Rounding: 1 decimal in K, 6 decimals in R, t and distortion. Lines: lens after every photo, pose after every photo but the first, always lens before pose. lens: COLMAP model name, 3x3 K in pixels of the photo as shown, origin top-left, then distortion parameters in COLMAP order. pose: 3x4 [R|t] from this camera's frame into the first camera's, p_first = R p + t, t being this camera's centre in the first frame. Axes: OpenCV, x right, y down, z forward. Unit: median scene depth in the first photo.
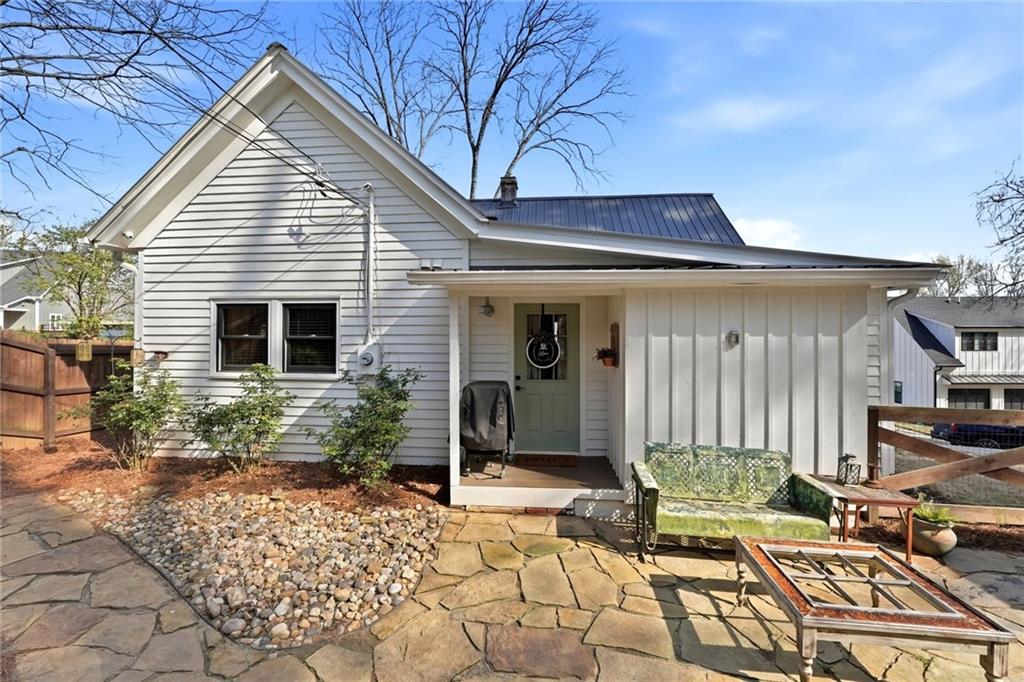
lens RADIAL K [[439.0, 0, 512.8], [0, 439.0, 326.3], [0, 0, 1]] dist [-0.015201, -0.000046]
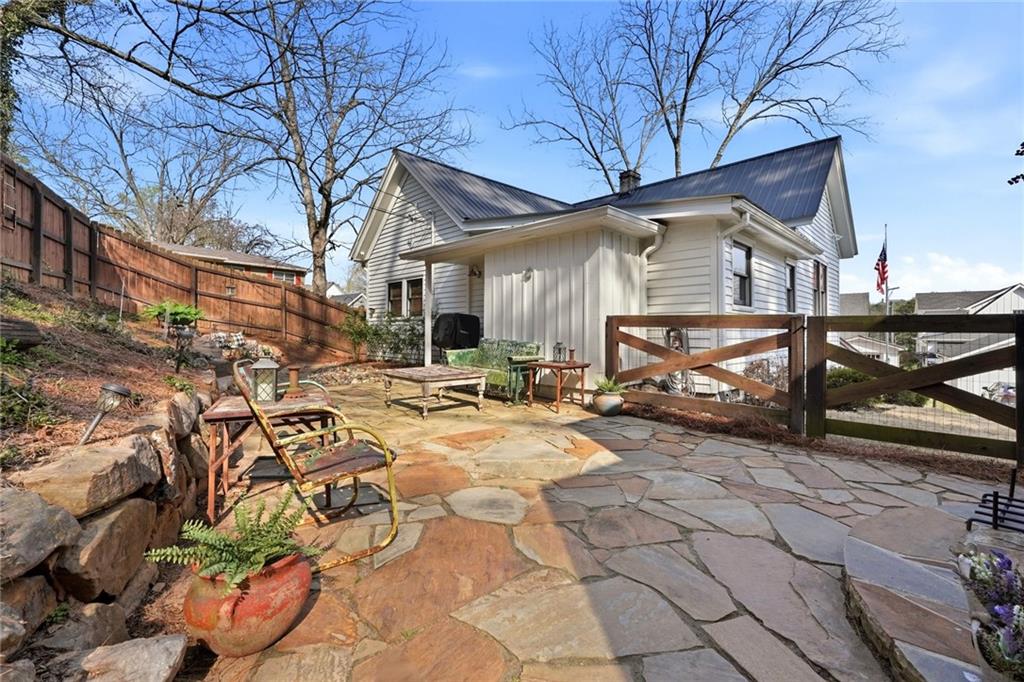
lens RADIAL K [[434.8, 0, 510.0], [0, 434.8, 330.0], [0, 0, 1]] dist [-0.010062, 0.000533]
pose [[0.762432, -0.002197, -0.647065, 1.084466], [0.002318, 0.999997, -0.000665, 0.172224], [0.647064, -0.000993, 0.762435, -0.162704]]
